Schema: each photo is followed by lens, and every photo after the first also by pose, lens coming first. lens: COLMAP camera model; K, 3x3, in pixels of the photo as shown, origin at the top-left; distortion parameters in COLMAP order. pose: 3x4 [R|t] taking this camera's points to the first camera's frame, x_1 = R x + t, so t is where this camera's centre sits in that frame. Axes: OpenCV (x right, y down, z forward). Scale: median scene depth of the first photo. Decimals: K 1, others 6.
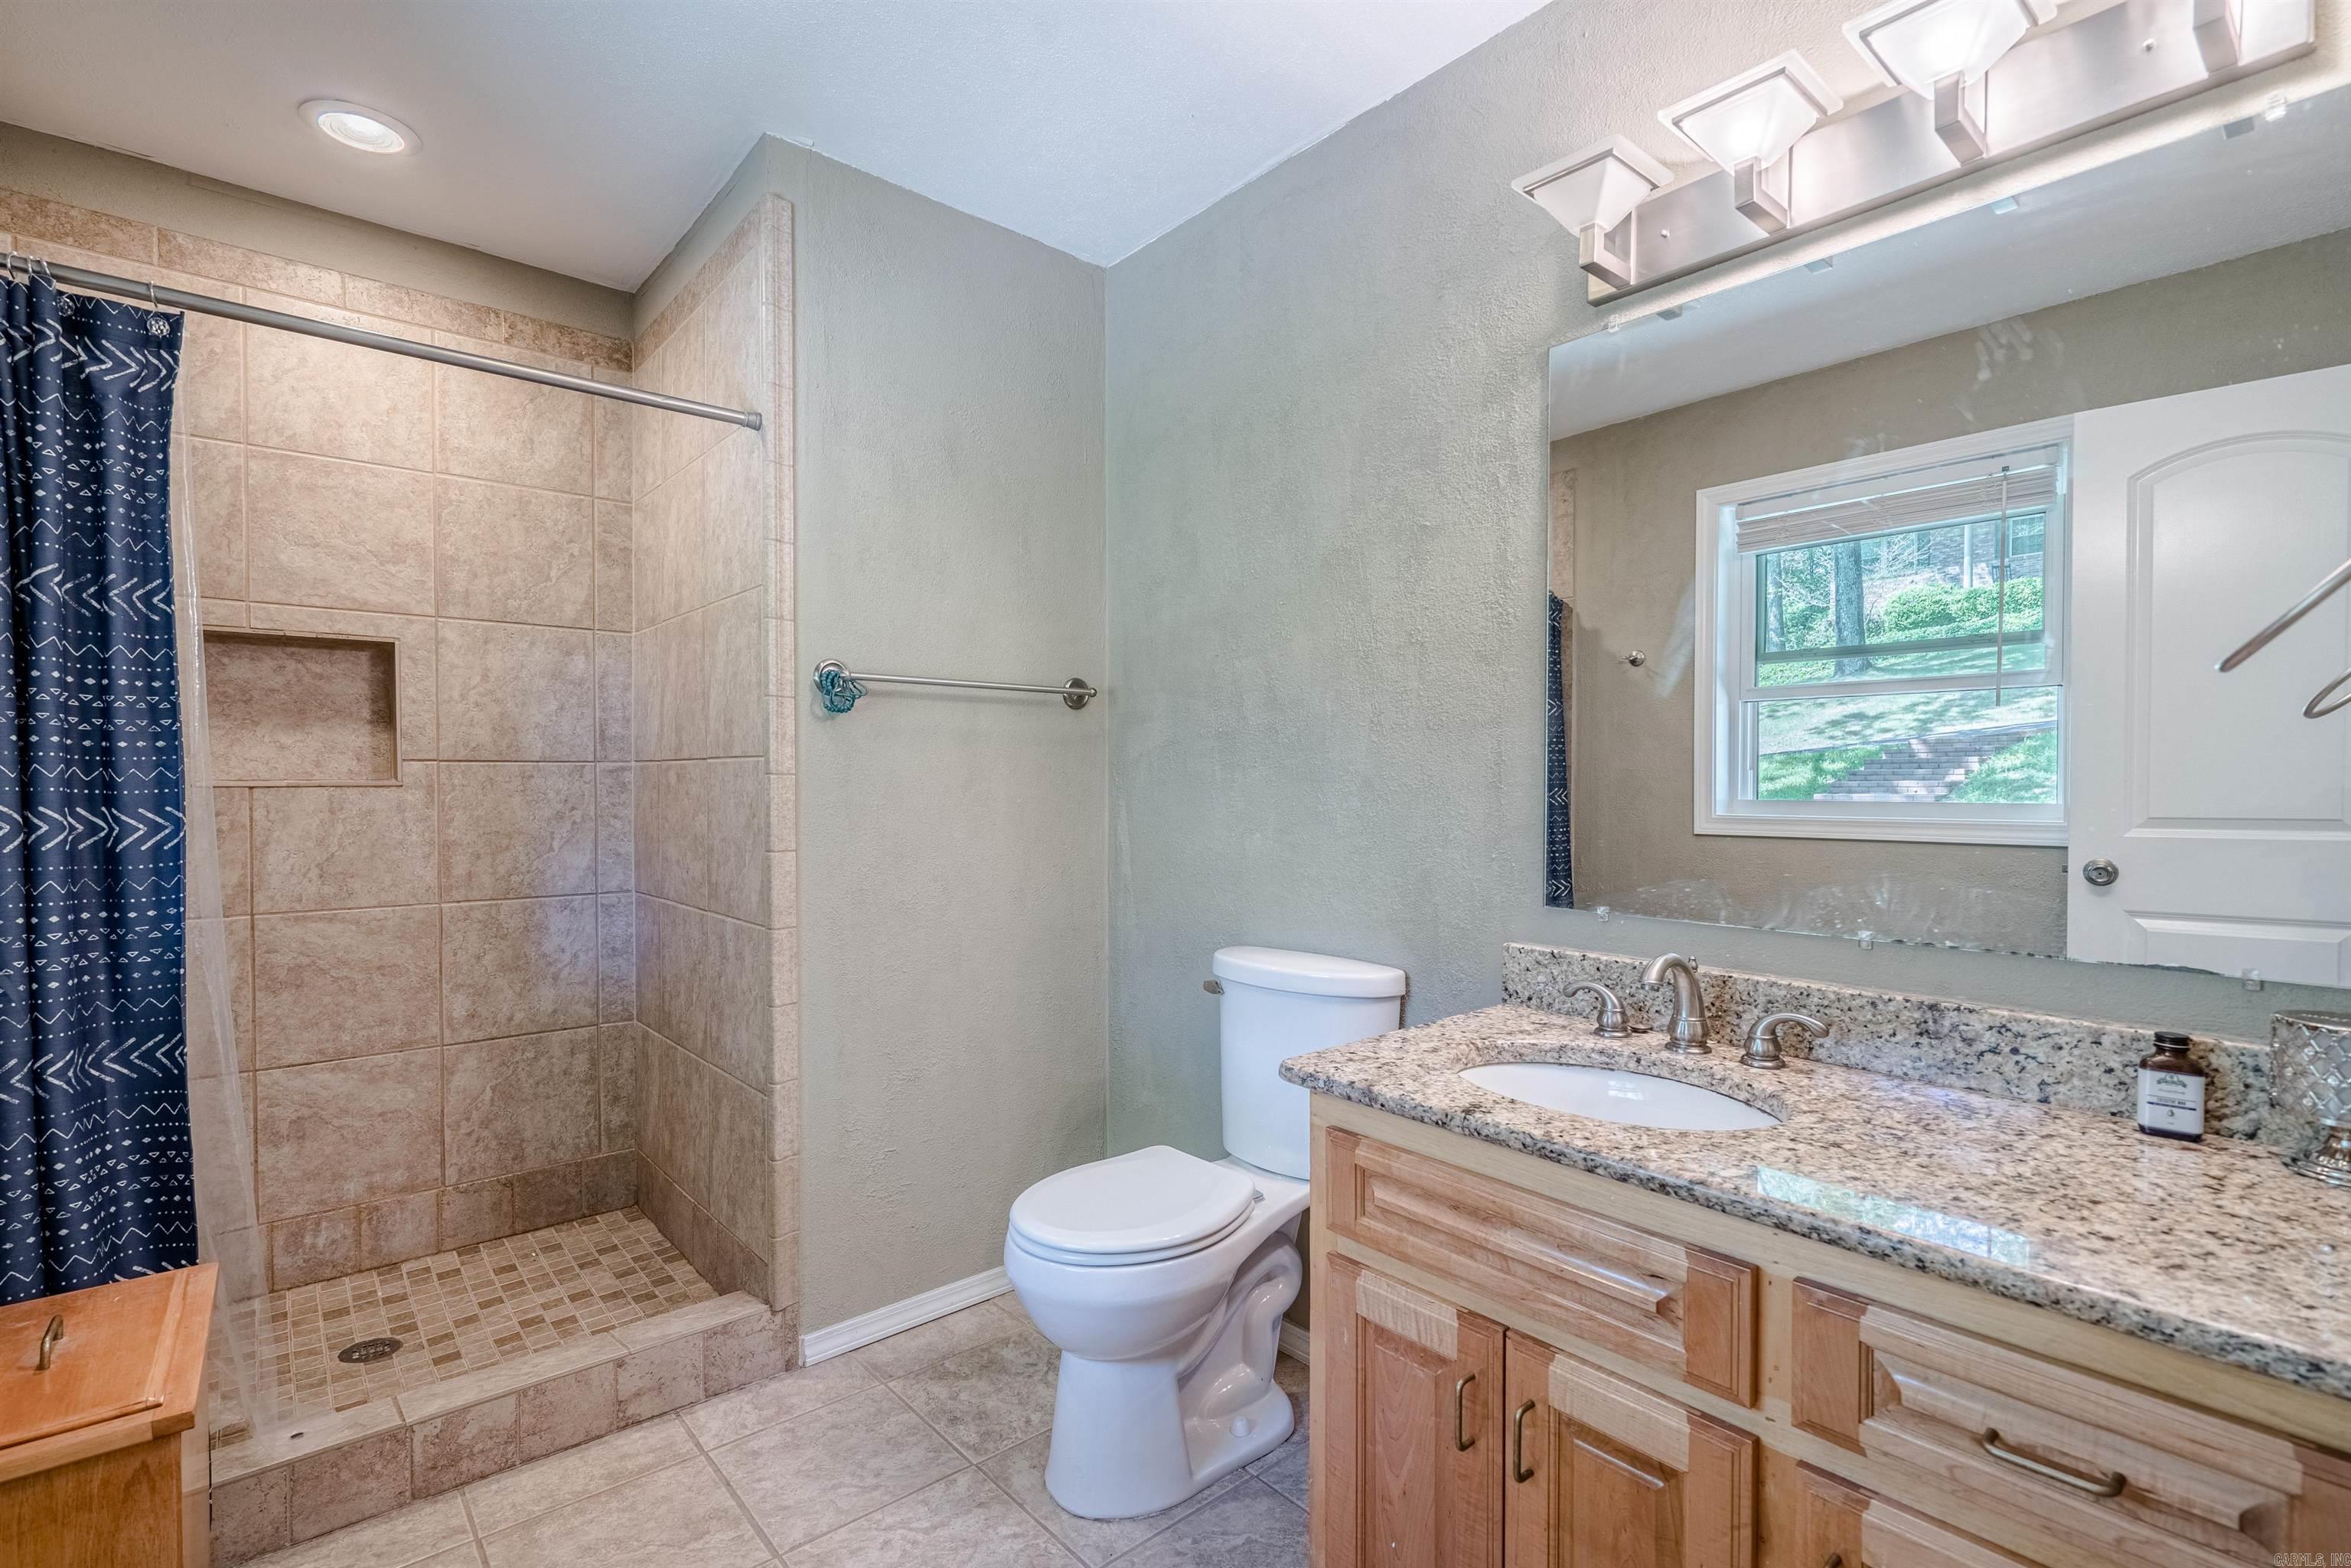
lens RADIAL K [[1073.8, 0, 1169.1], [0, 1073.8, 792.5], [0, 0, 1]] dist [-0.006761, 0.002920]
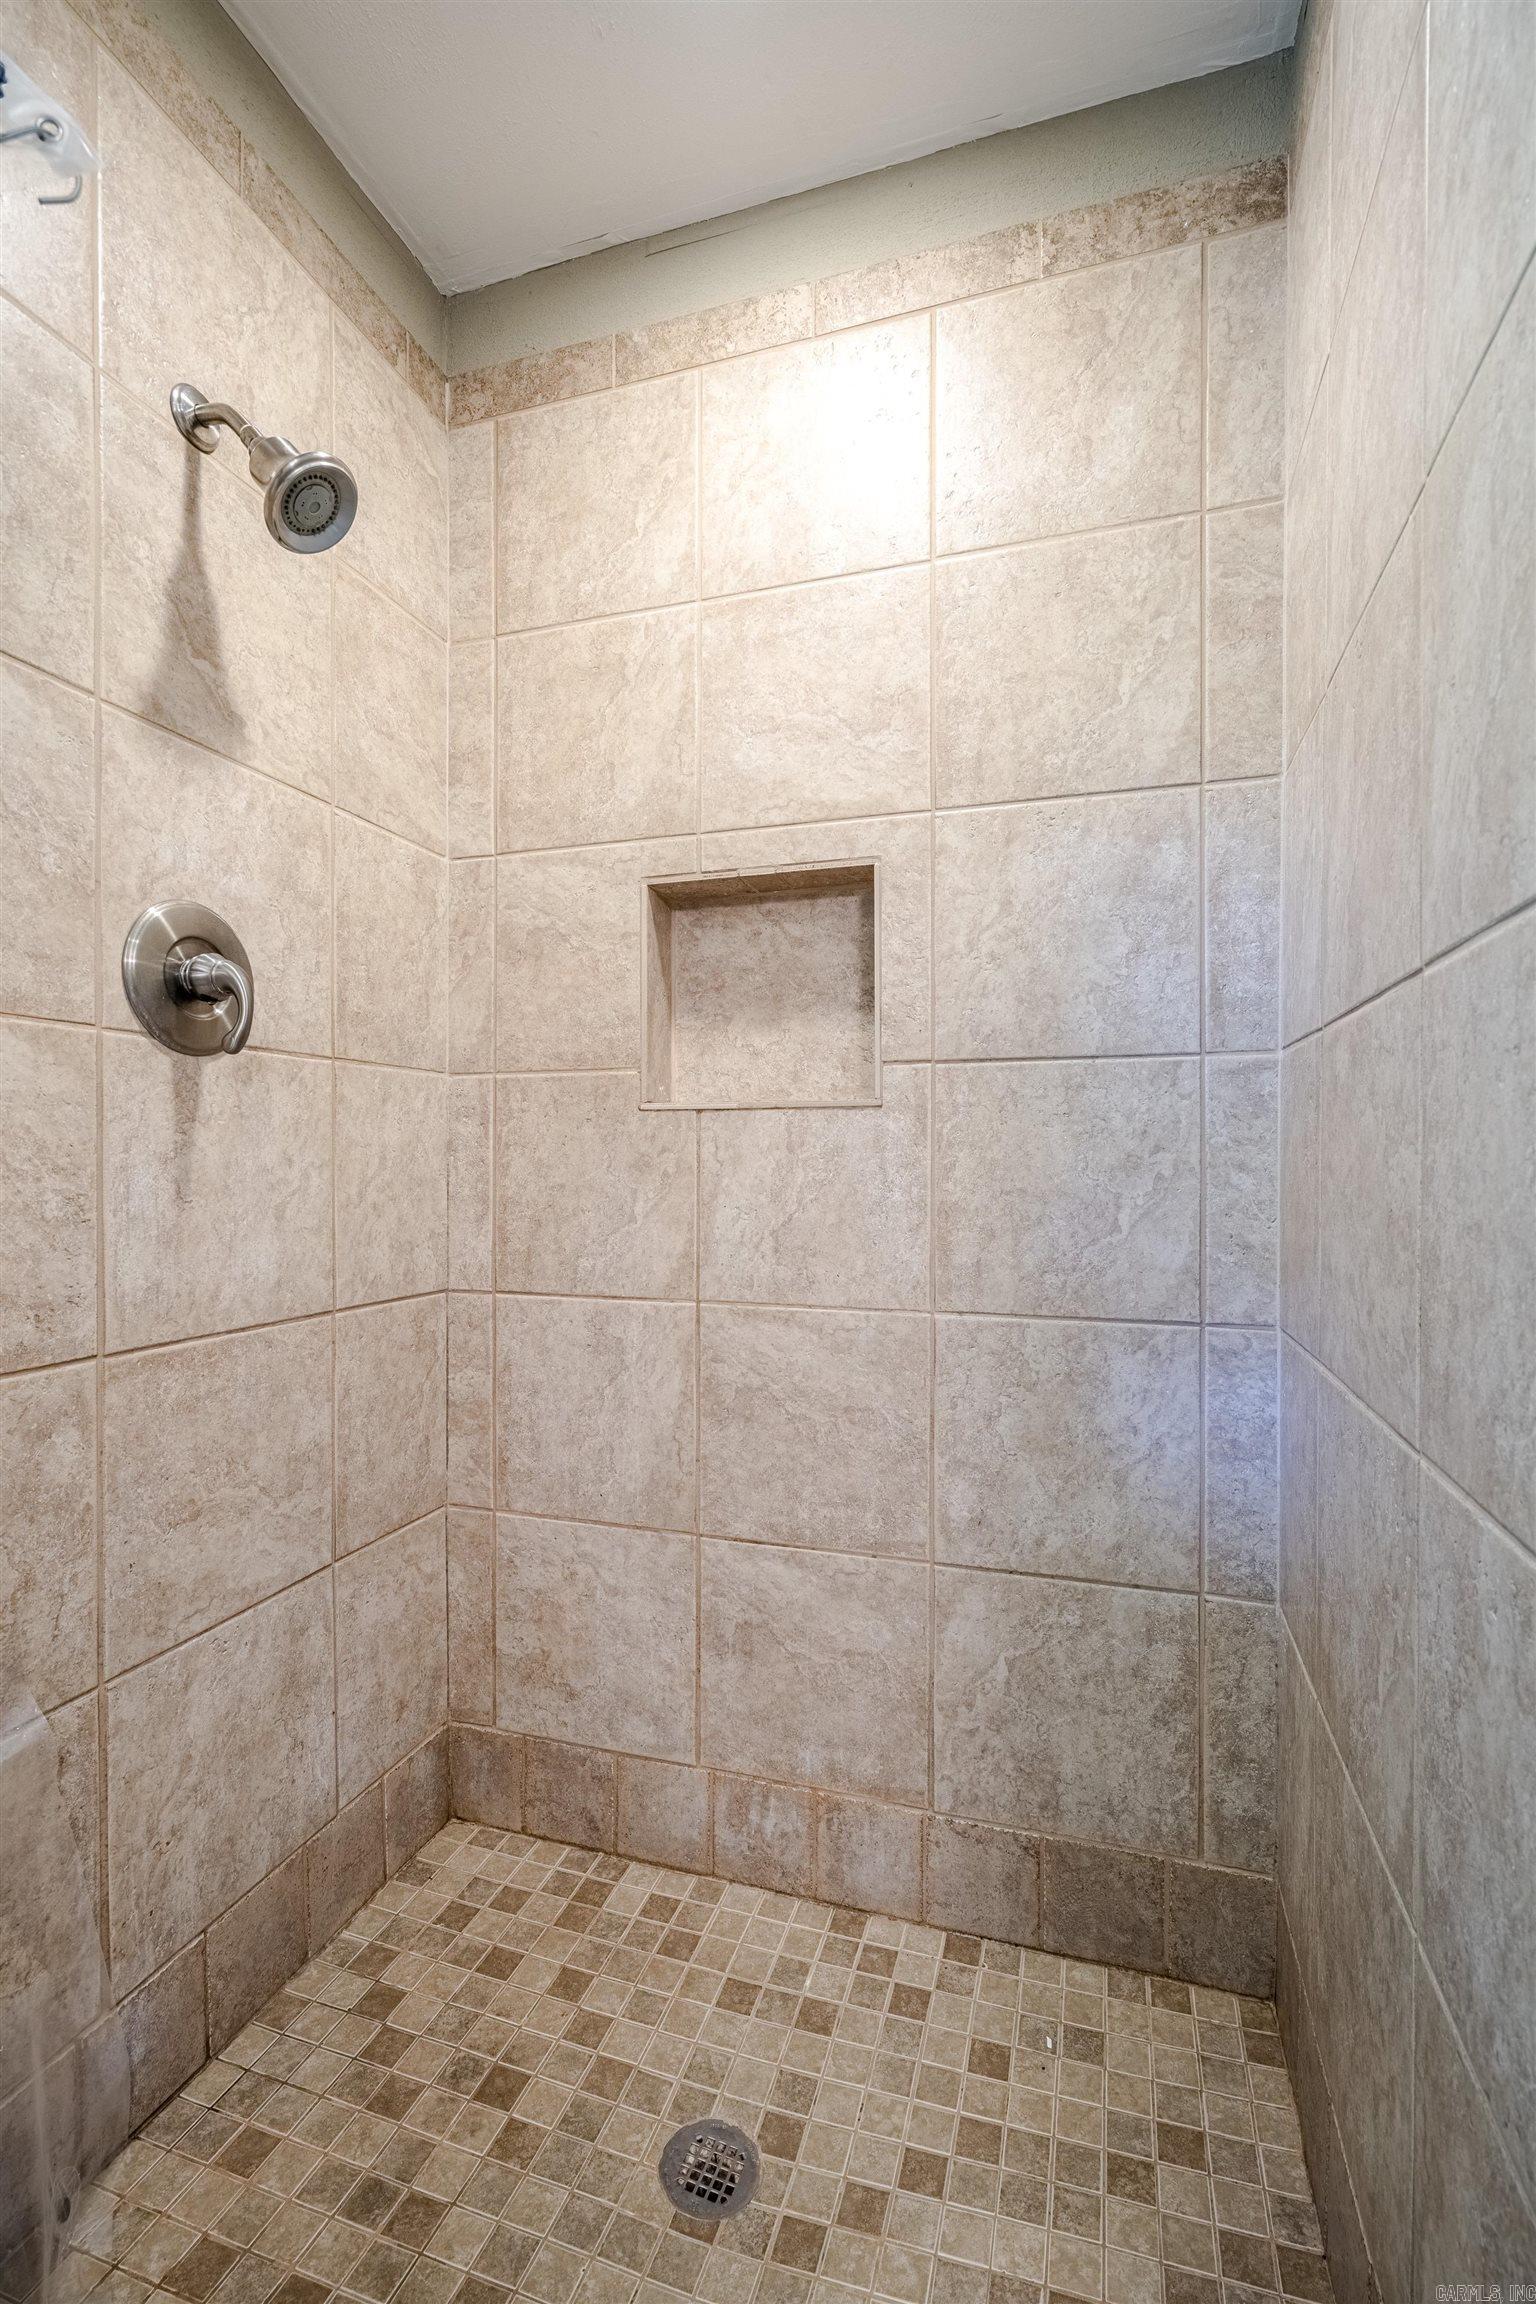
lens RADIAL K [[1052.3, 0, 763.8], [0, 1052.3, 1166.8], [0, 0, 1]] dist [-0.006761, 0.002920]
pose [[0.523030, 0.007335, -0.852283, -0.249883], [-0.010755, 0.999940, 0.002005, 0.025910], [0.852246, 0.008118, 0.523078, 0.625943]]
